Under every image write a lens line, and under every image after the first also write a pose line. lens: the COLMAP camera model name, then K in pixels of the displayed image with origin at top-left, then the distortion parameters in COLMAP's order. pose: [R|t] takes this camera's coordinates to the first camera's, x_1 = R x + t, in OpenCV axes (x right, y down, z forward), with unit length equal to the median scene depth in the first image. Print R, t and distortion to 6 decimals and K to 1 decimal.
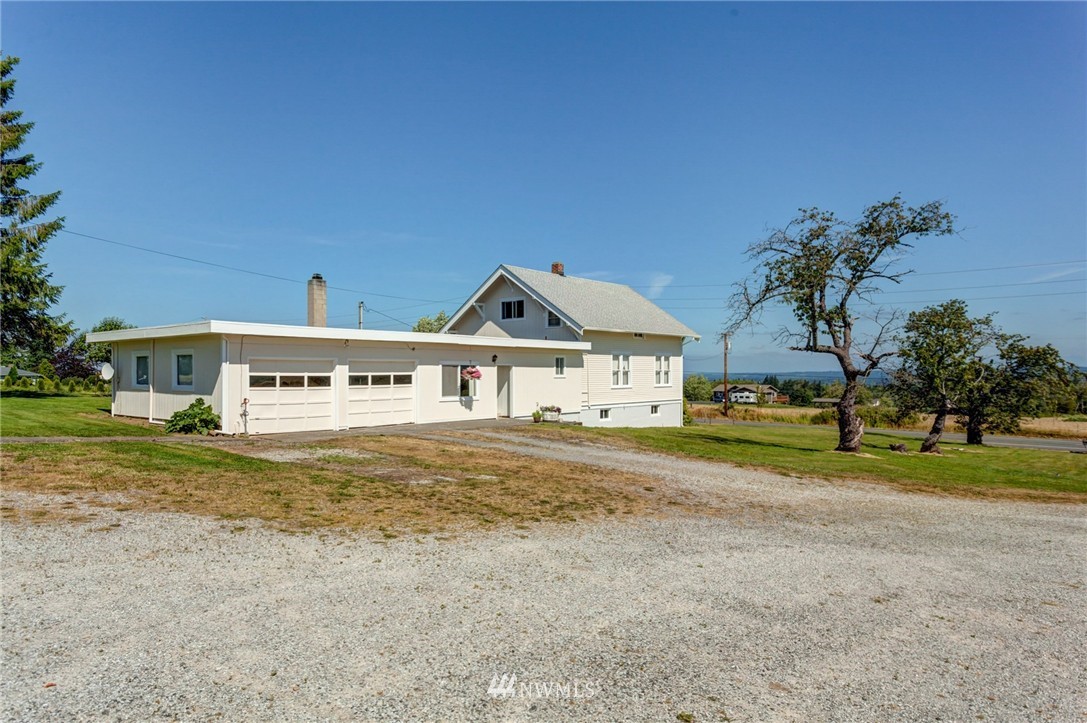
lens RADIAL K [[671.8, 0, 539.9], [0, 671.8, 384.7], [0, 0, 1]] dist [-0.008890, -0.003079]
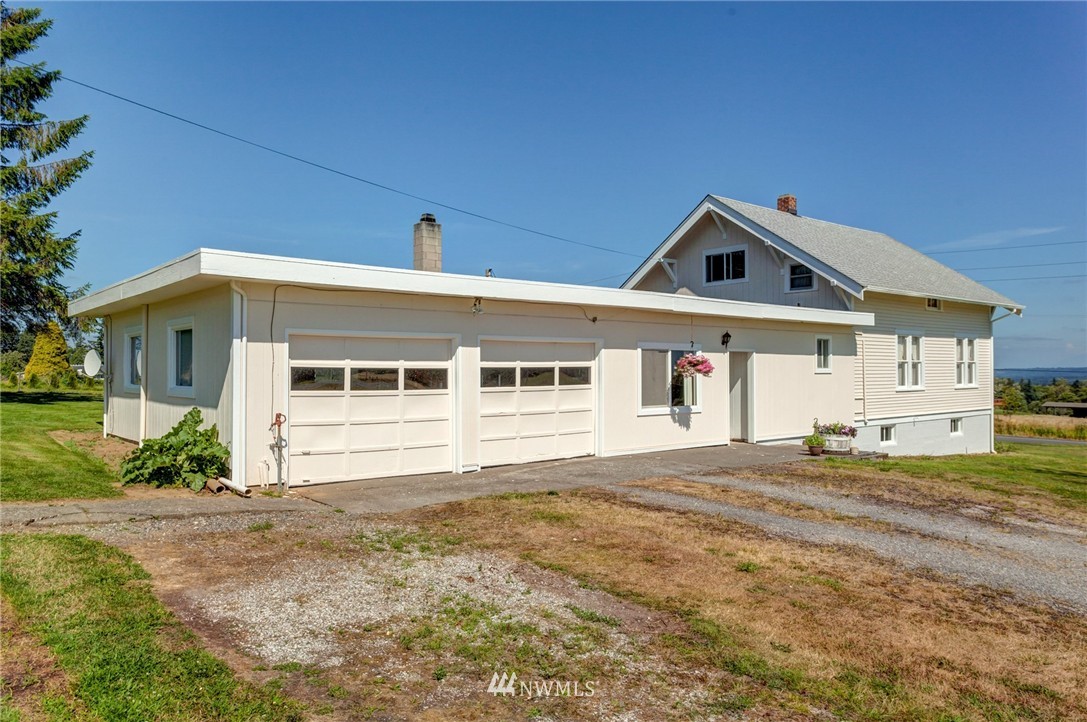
lens RADIAL K [[776.6, 0, 543.5], [0, 776.6, 362.1], [0, 0, 1]] dist [-0.037683, 0.004061]
pose [[0.983973, -0.005592, -0.178227, -0.102462], [0.000386, 0.999573, -0.029232, -0.000199], [0.178315, 0.028695, 0.983555, 0.329129]]
